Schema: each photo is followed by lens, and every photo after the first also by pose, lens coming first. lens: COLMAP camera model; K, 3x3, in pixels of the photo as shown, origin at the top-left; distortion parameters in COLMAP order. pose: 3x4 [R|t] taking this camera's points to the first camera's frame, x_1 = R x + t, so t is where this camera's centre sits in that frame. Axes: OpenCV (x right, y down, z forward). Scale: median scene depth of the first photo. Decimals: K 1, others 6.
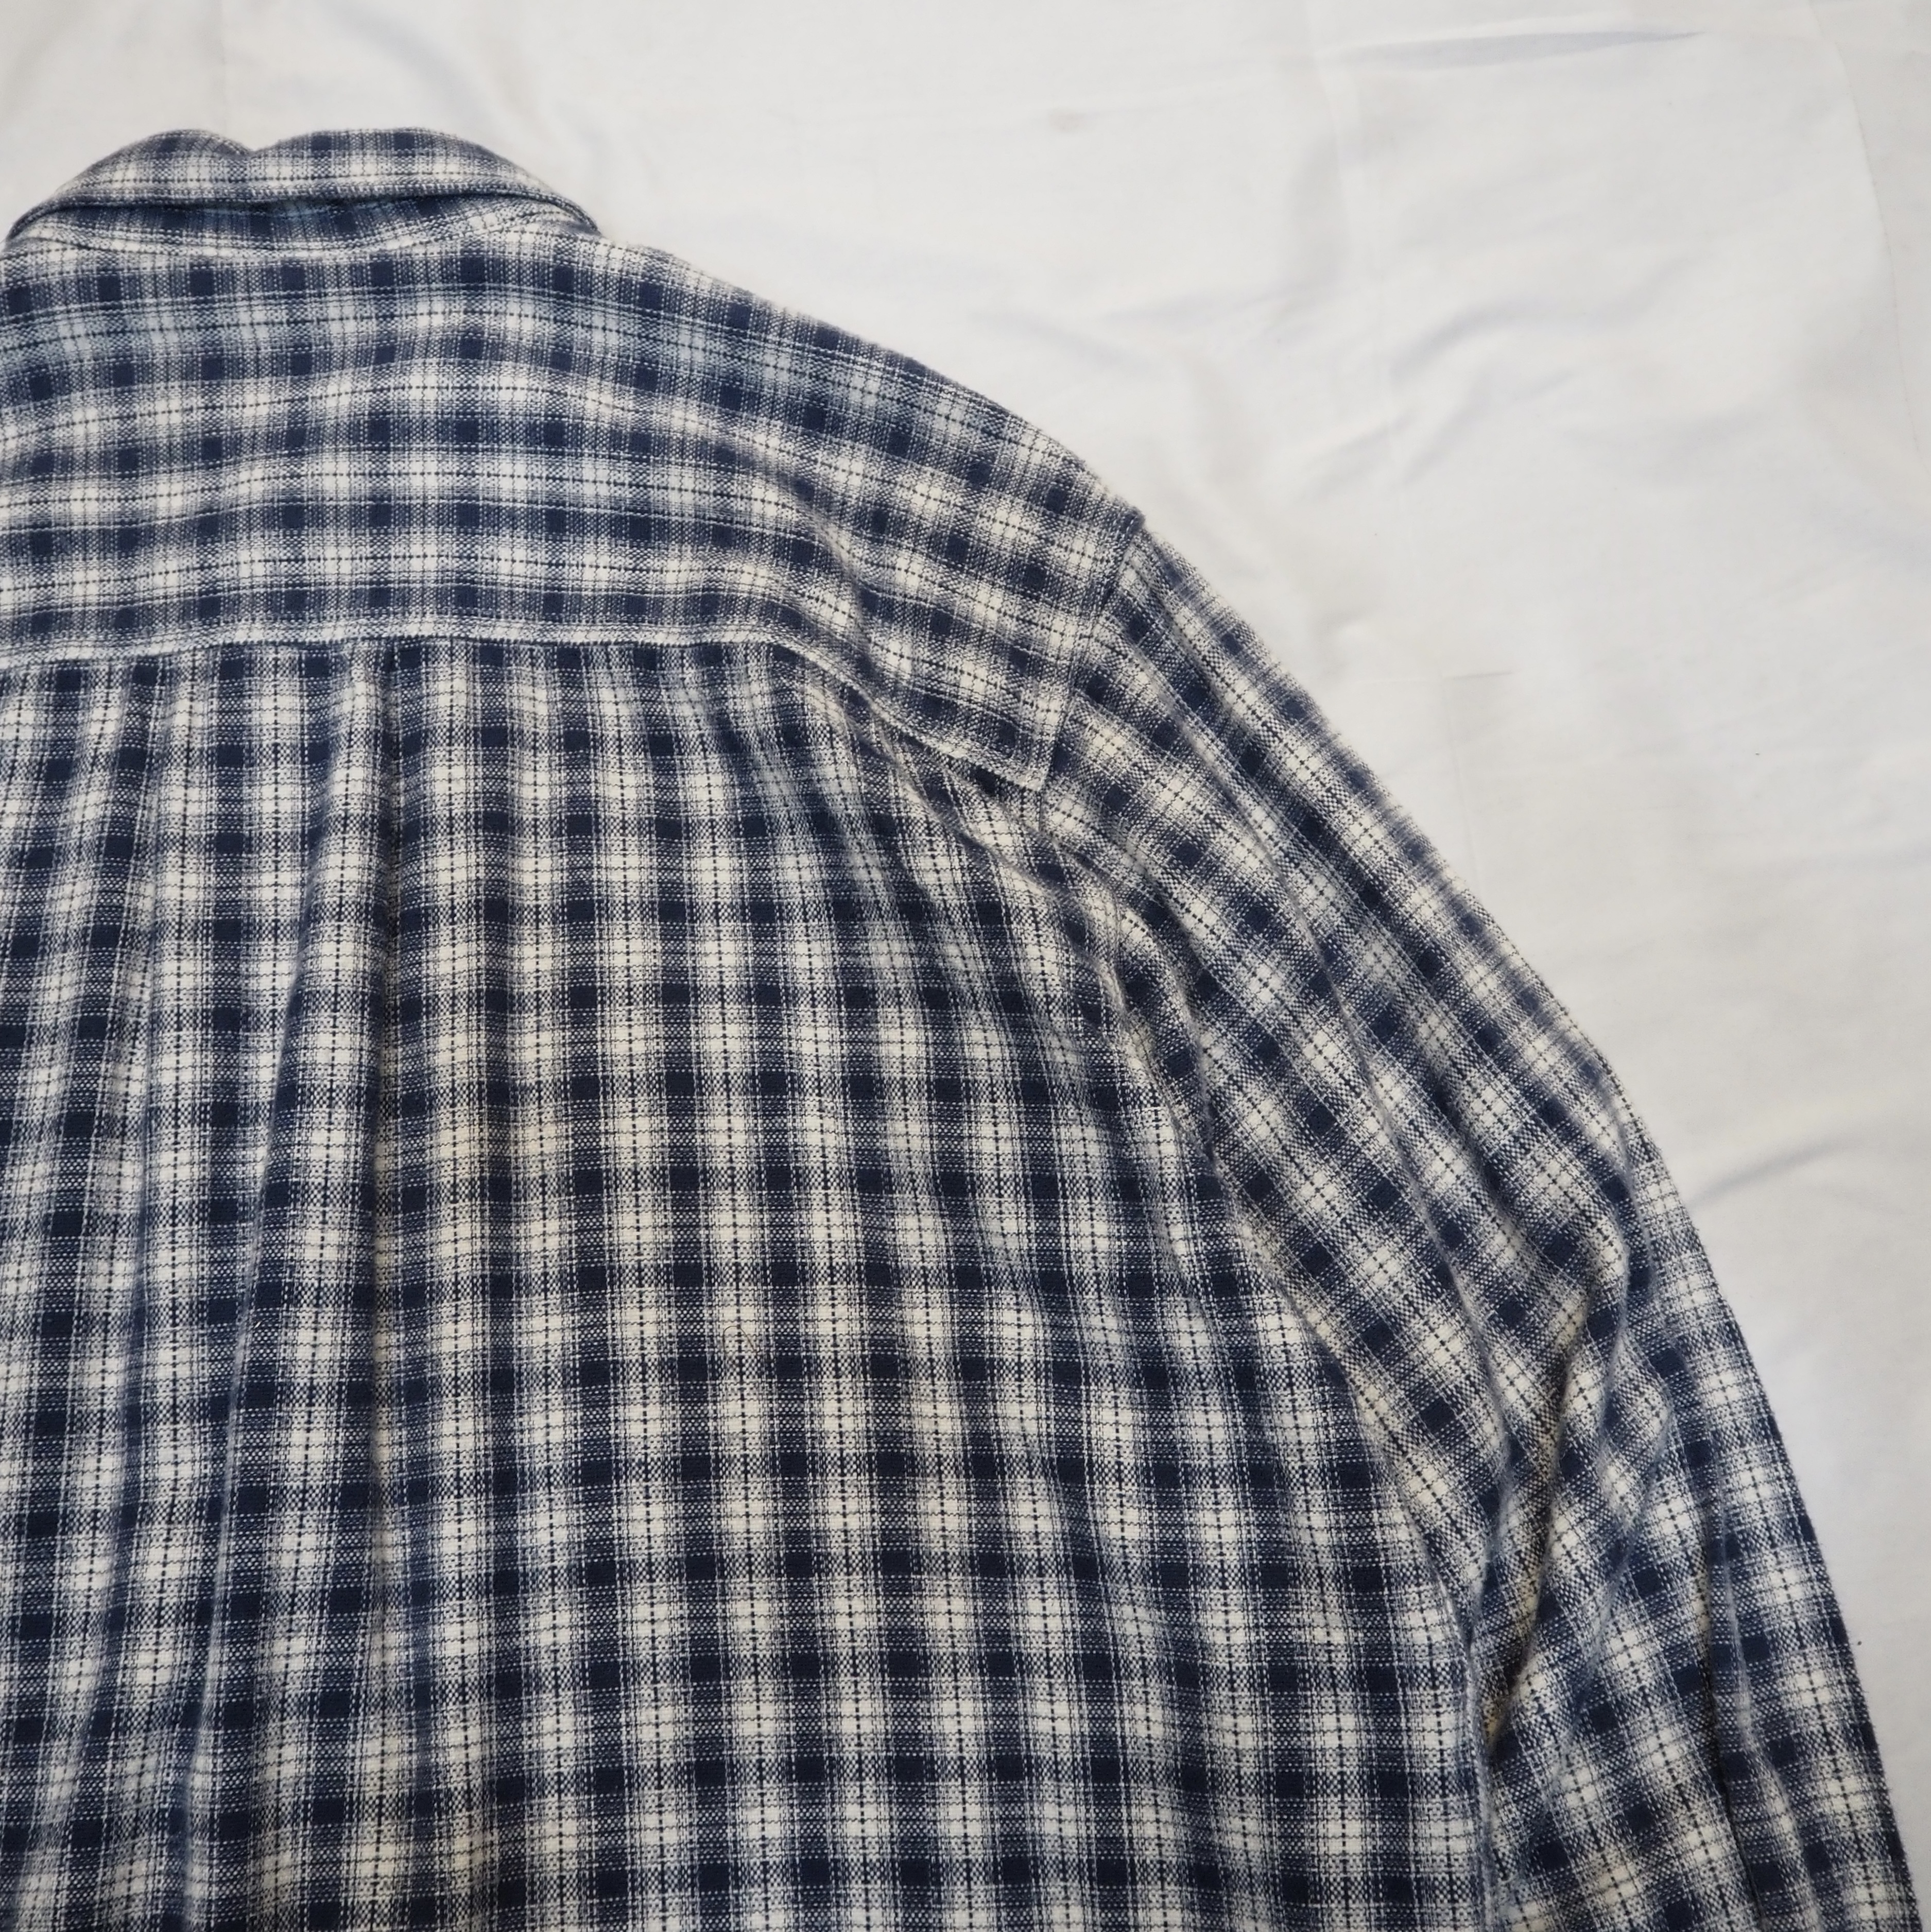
lens RADIAL K [[2418.4, 0, 973.9], [0, 2418.4, 984.5], [0, 0, 1]] dist [-0.044306, 0.000000]
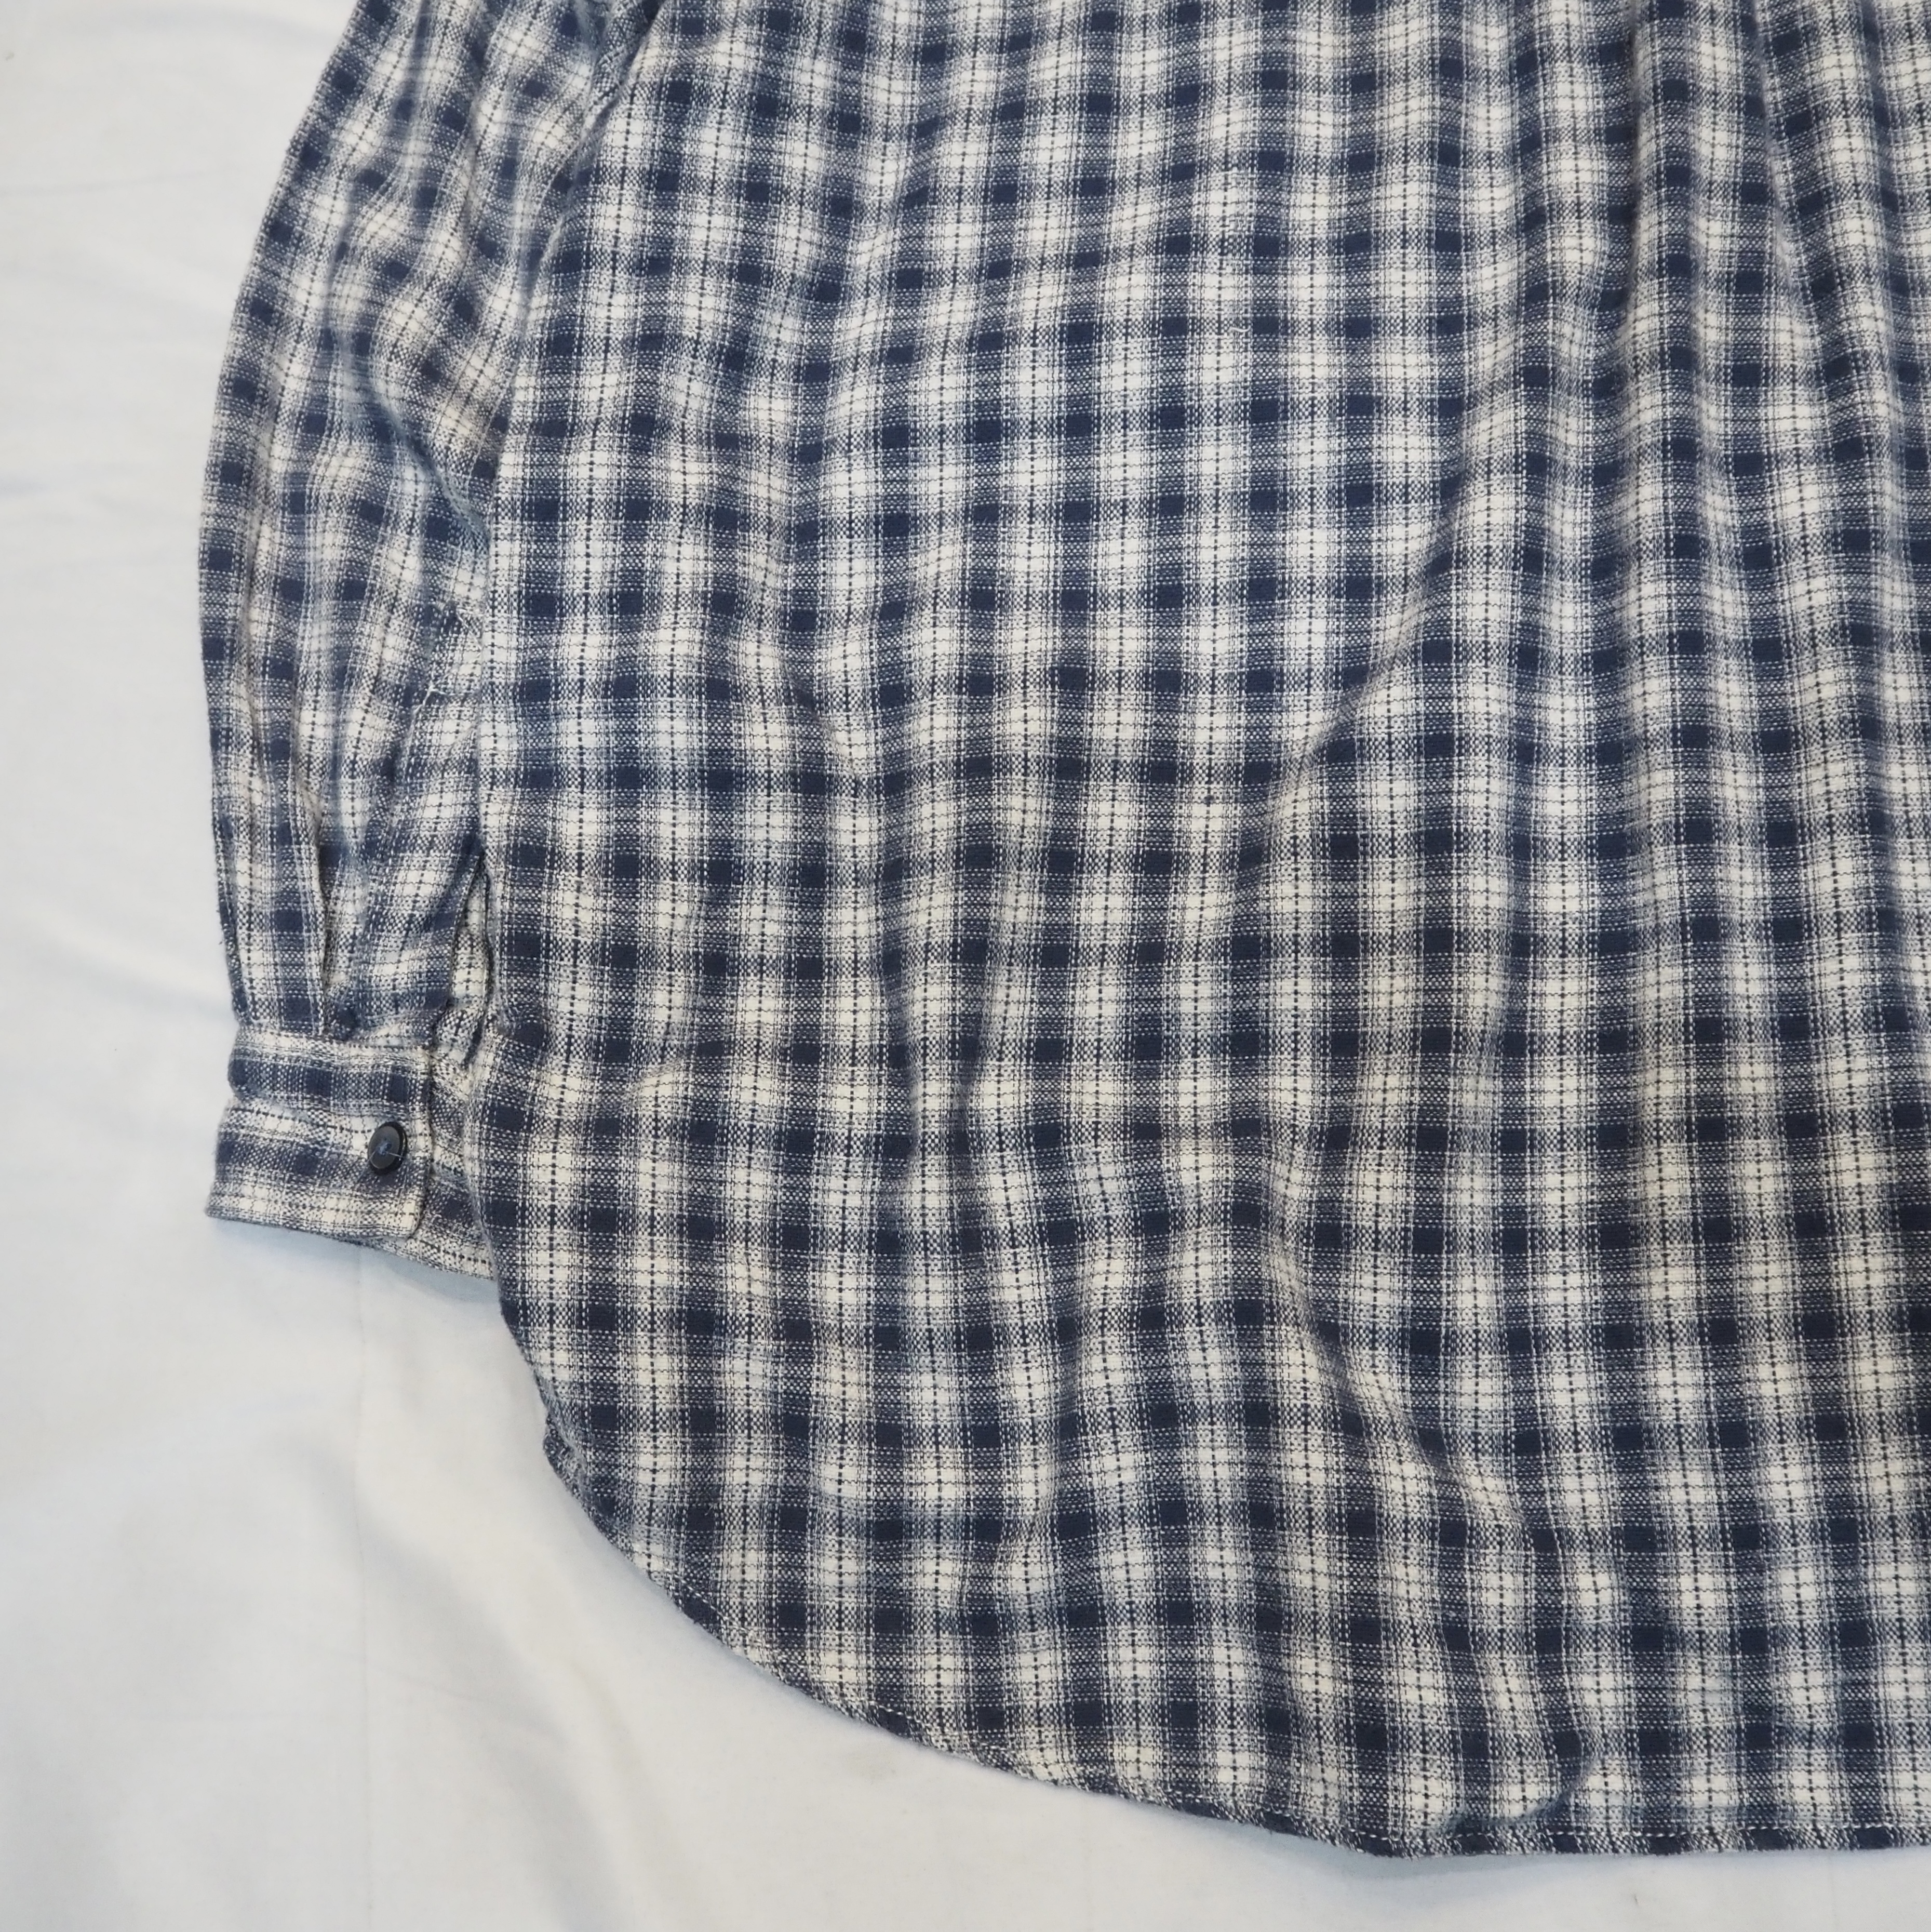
lens RADIAL K [[2463.3, 0, 1002.2], [0, 2463.3, 914.2], [0, 0, 1]] dist [-0.041152, 0.000000]
pose [[0.983699, 0.016478, -0.179065, -0.370007], [-0.005026, 0.997923, 0.064216, 0.481727], [0.179752, -0.062269, 0.981739, -0.145471]]
